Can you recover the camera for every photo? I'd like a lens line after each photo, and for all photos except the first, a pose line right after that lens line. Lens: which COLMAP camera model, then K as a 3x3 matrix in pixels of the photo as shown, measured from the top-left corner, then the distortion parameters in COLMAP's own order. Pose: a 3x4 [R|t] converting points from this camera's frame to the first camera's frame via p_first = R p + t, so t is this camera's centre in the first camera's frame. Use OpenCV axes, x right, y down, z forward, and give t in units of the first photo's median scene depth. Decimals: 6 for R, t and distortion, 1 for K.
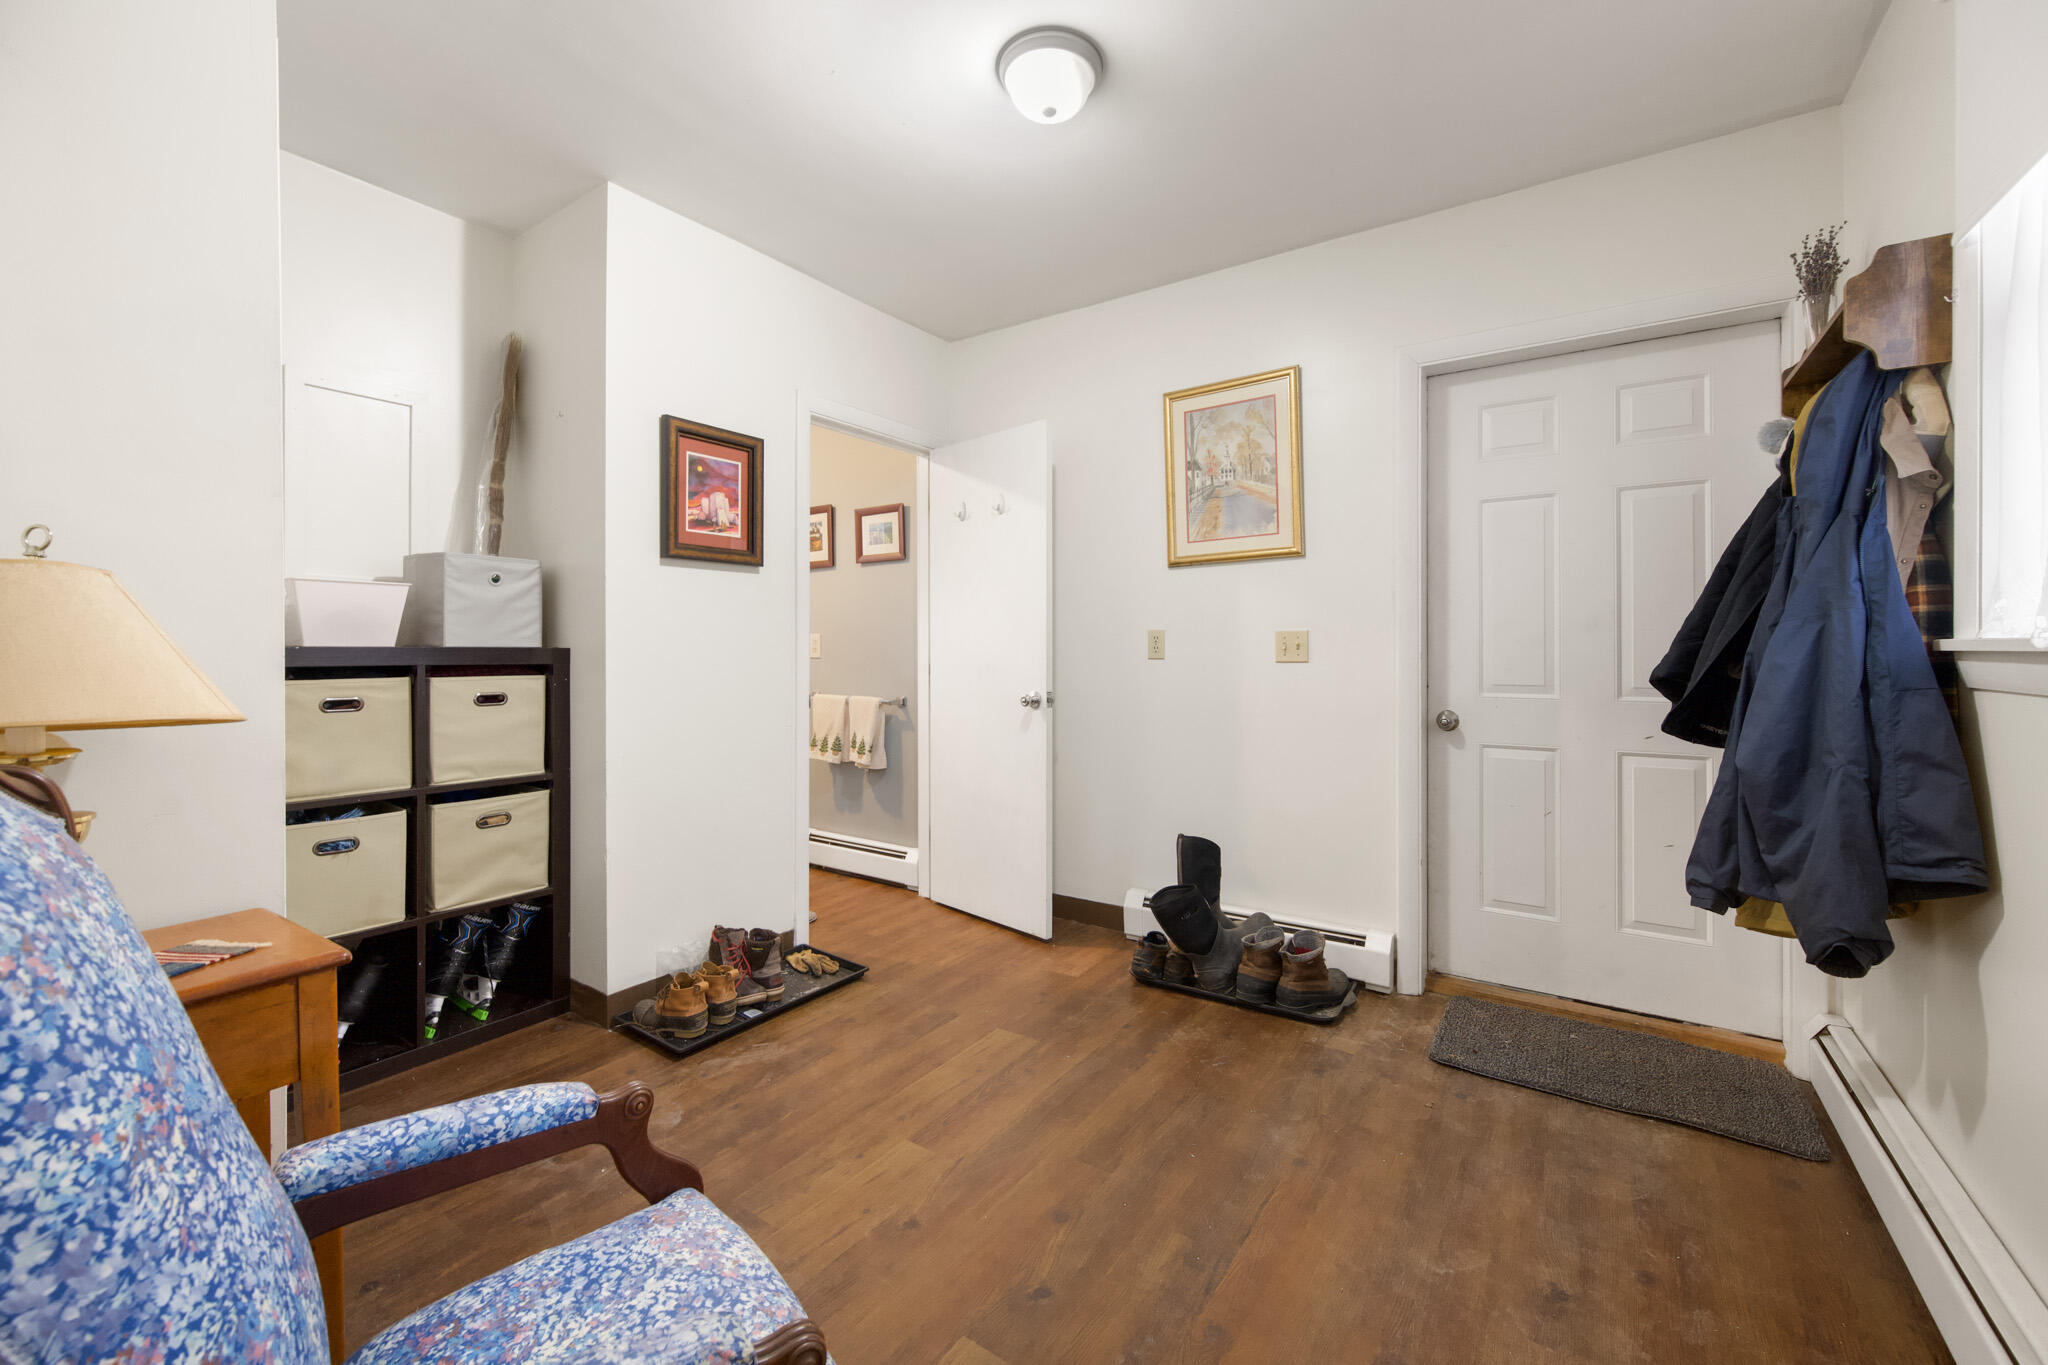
lens RADIAL K [[818.2, 0, 1016.6], [0, 818.2, 671.1], [0, 0, 1]] dist [-0.001575, -0.000444]
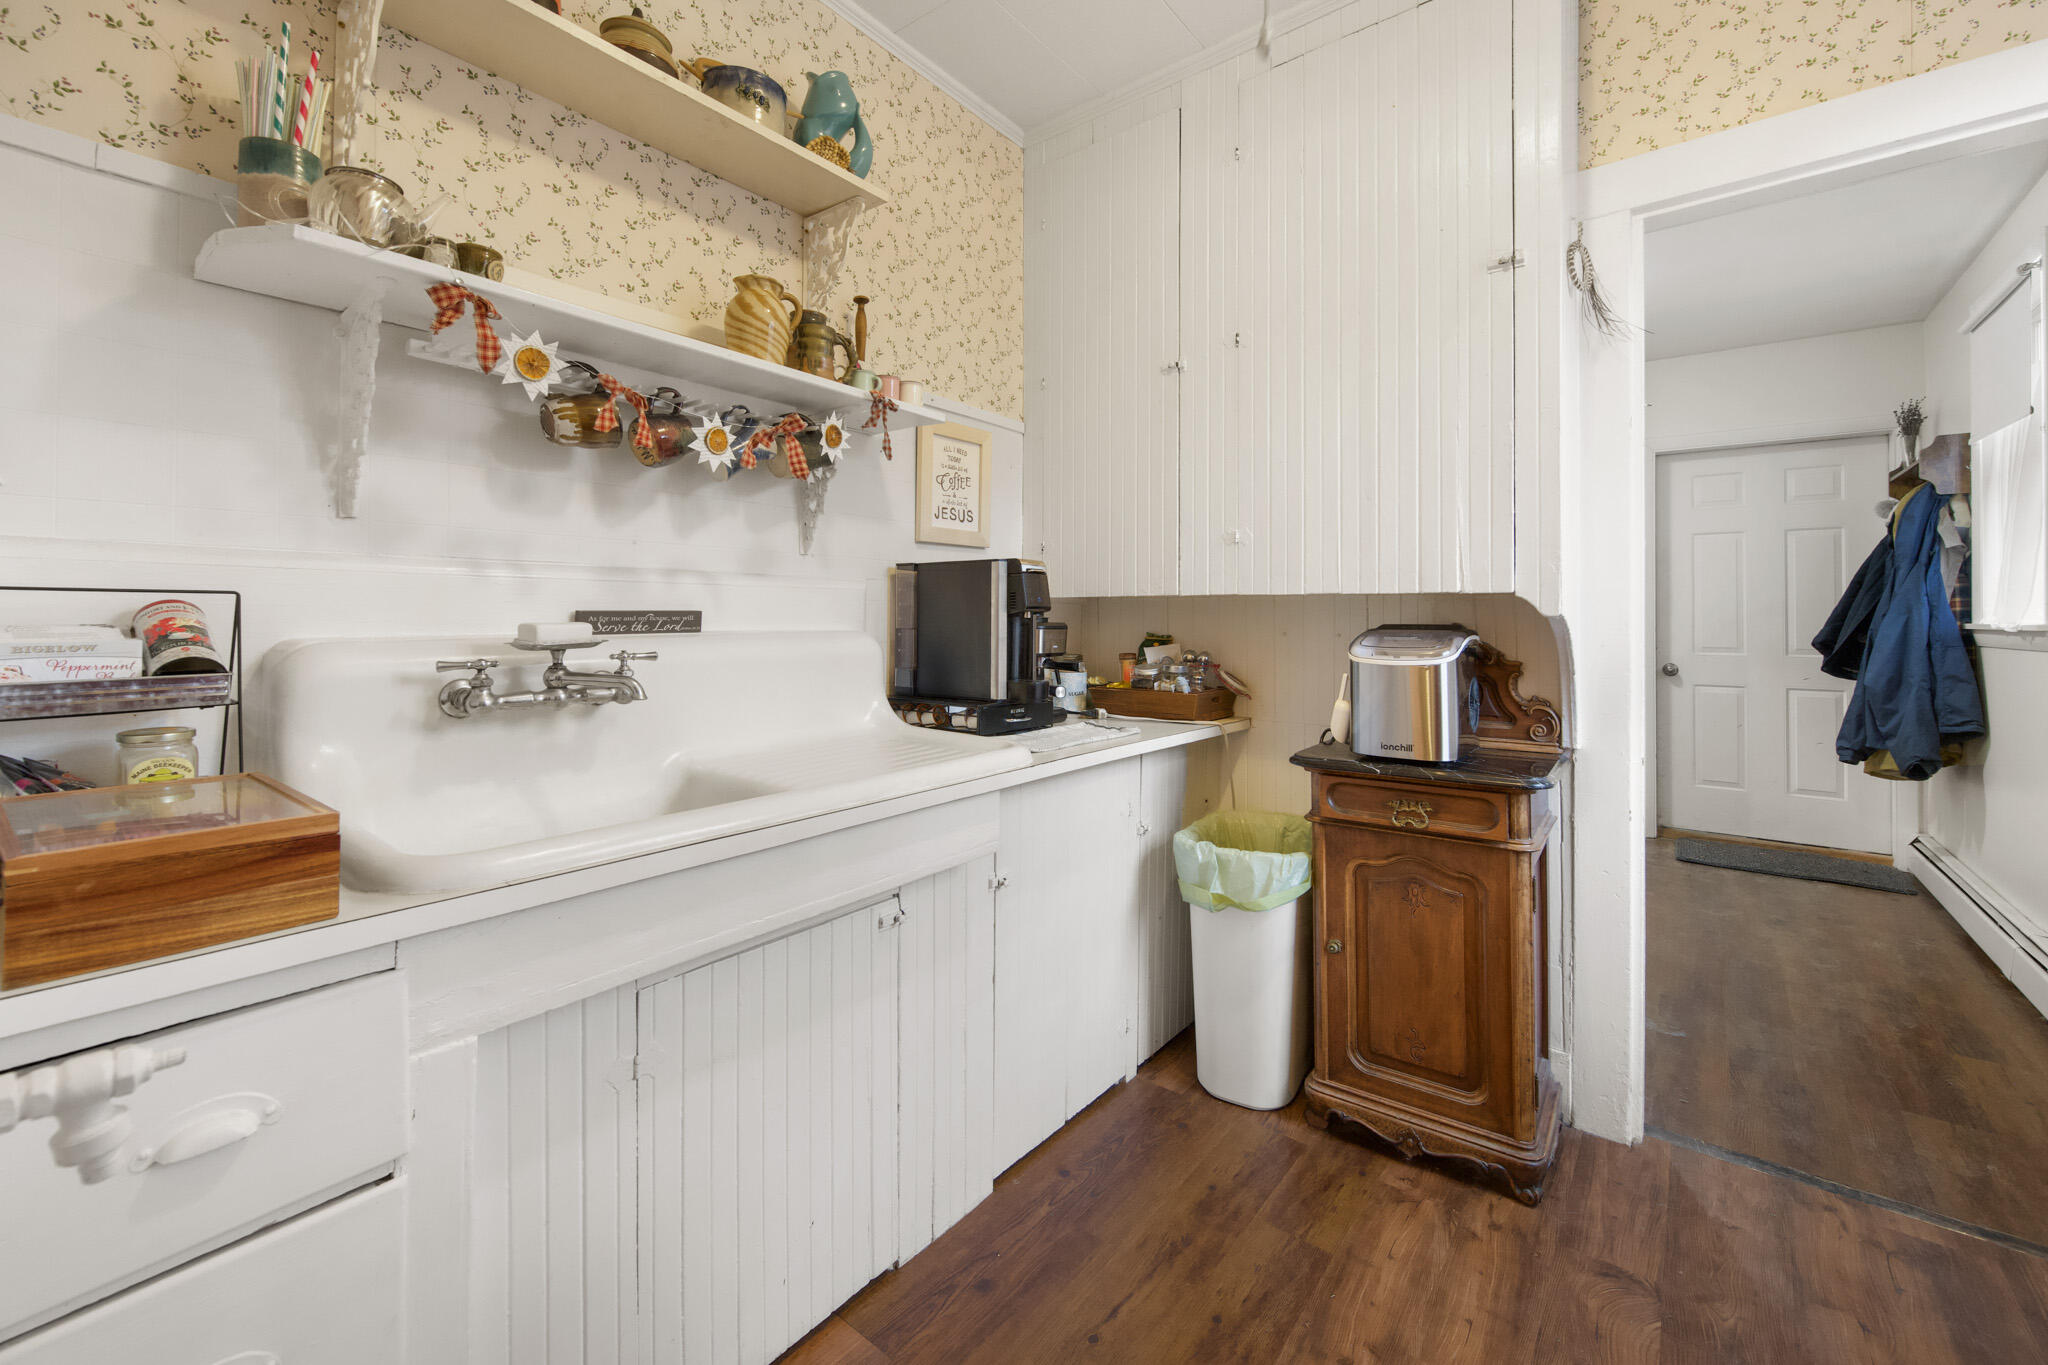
lens RADIAL K [[826.8, 0, 1023.9], [0, 826.8, 633.5], [0, 0, 1]] dist [-0.001728, 0.000369]
pose [[0.997884, 0.003600, -0.064927, -1.100325], [-0.004196, 0.999950, -0.009036, 0.015834], [0.064891, 0.009290, 0.997849, -1.216523]]
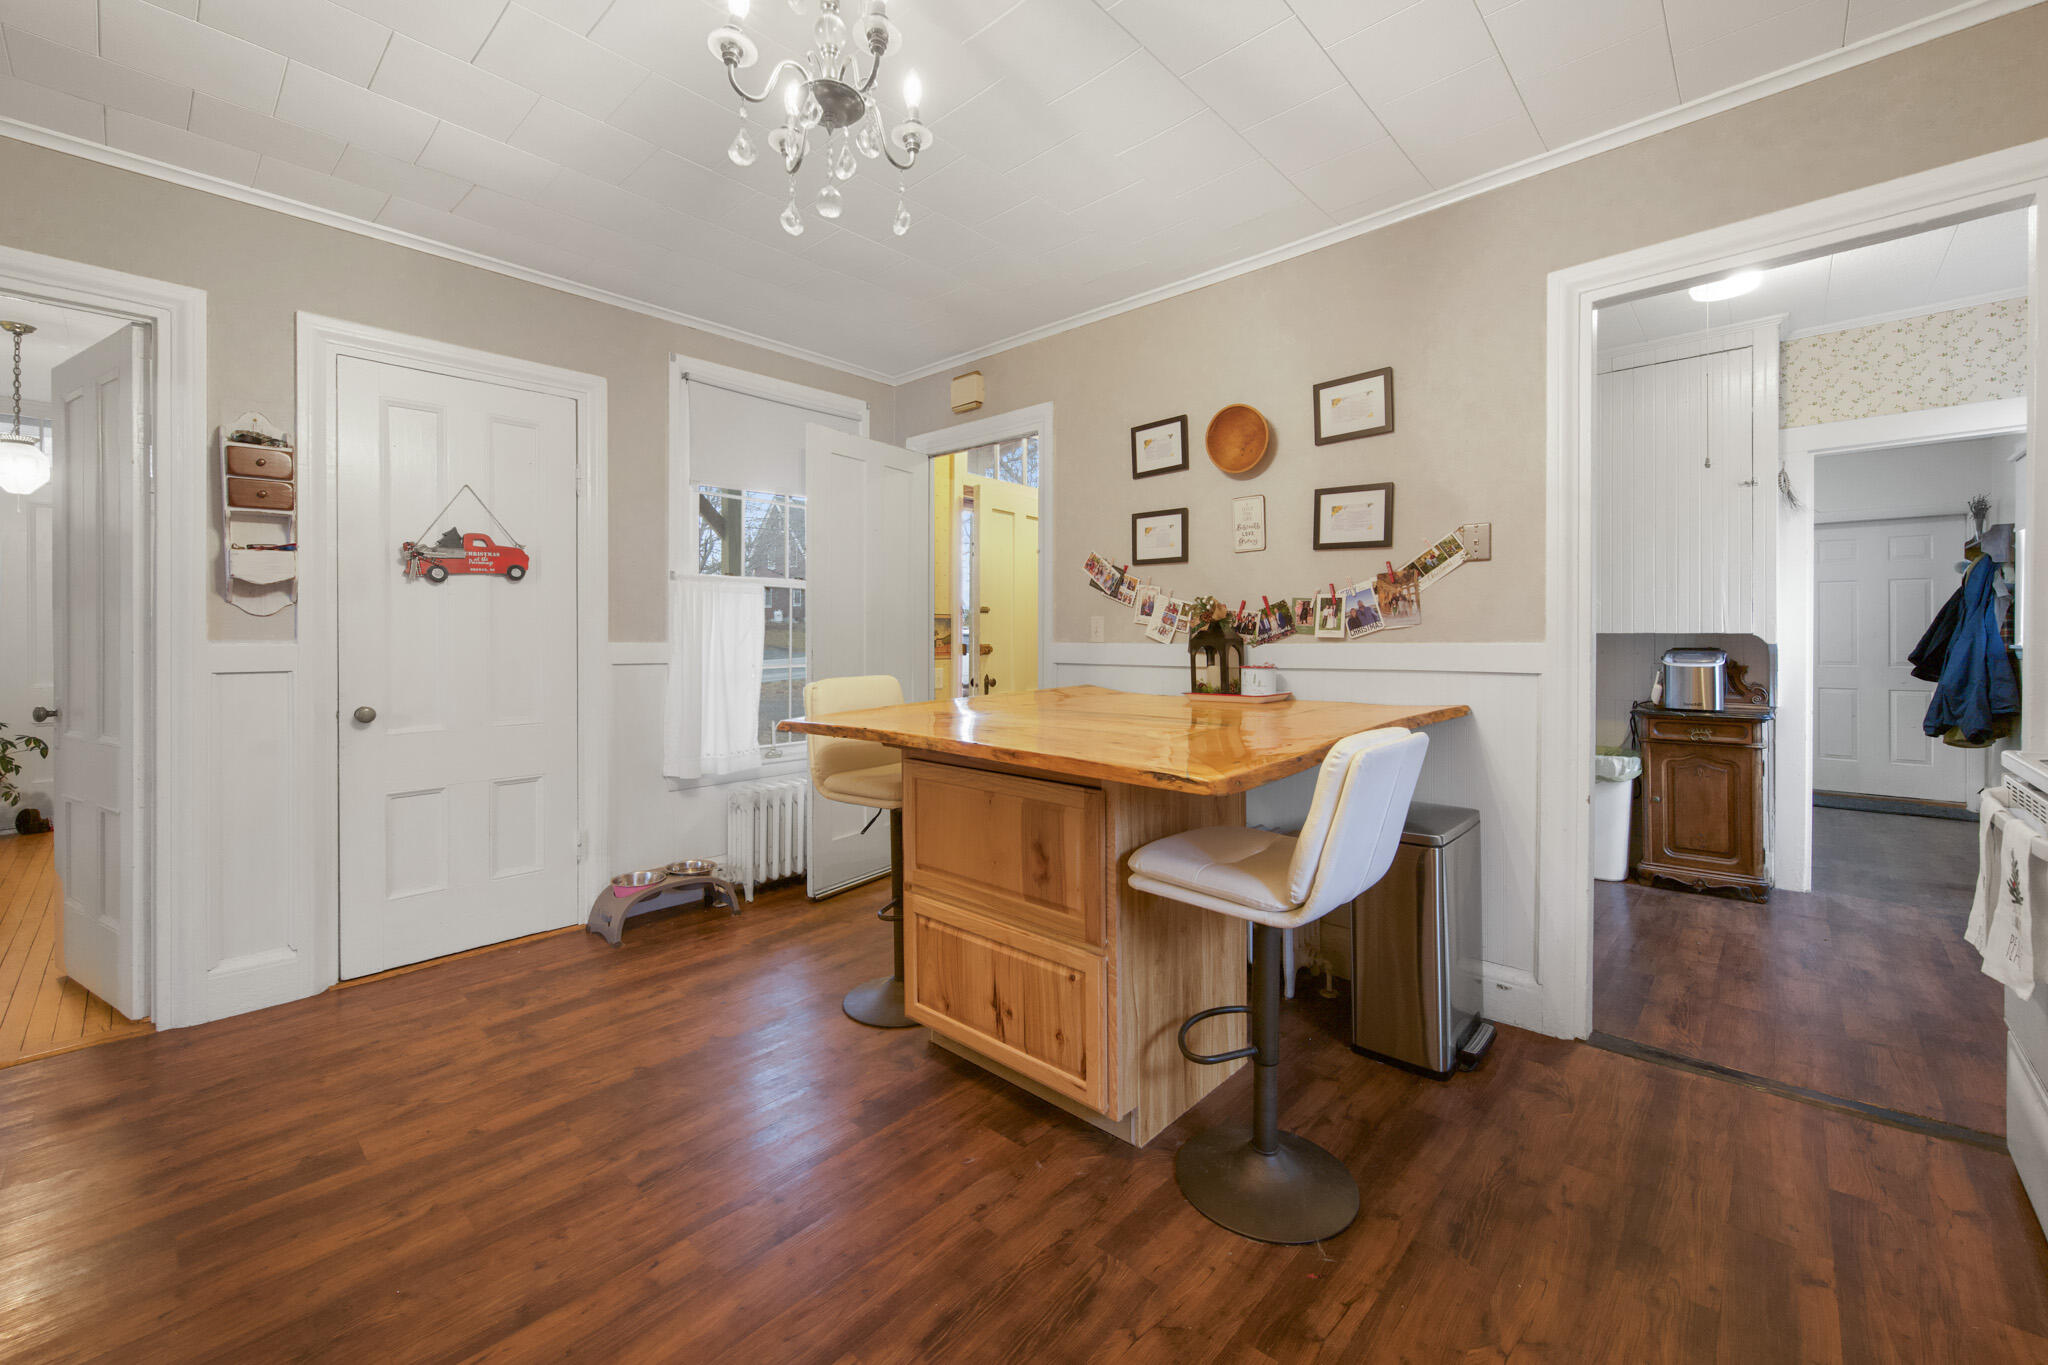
lens RADIAL K [[819.9, 0, 1022.6], [0, 819.9, 662.9], [0, 0, 1]] dist [-0.000883, 0.001307]
pose [[0.990805, 0.001267, -0.135290, -2.267375], [-0.001082, 0.999998, 0.001441, 0.032521], [0.135291, -0.001281, 0.990805, -2.689258]]
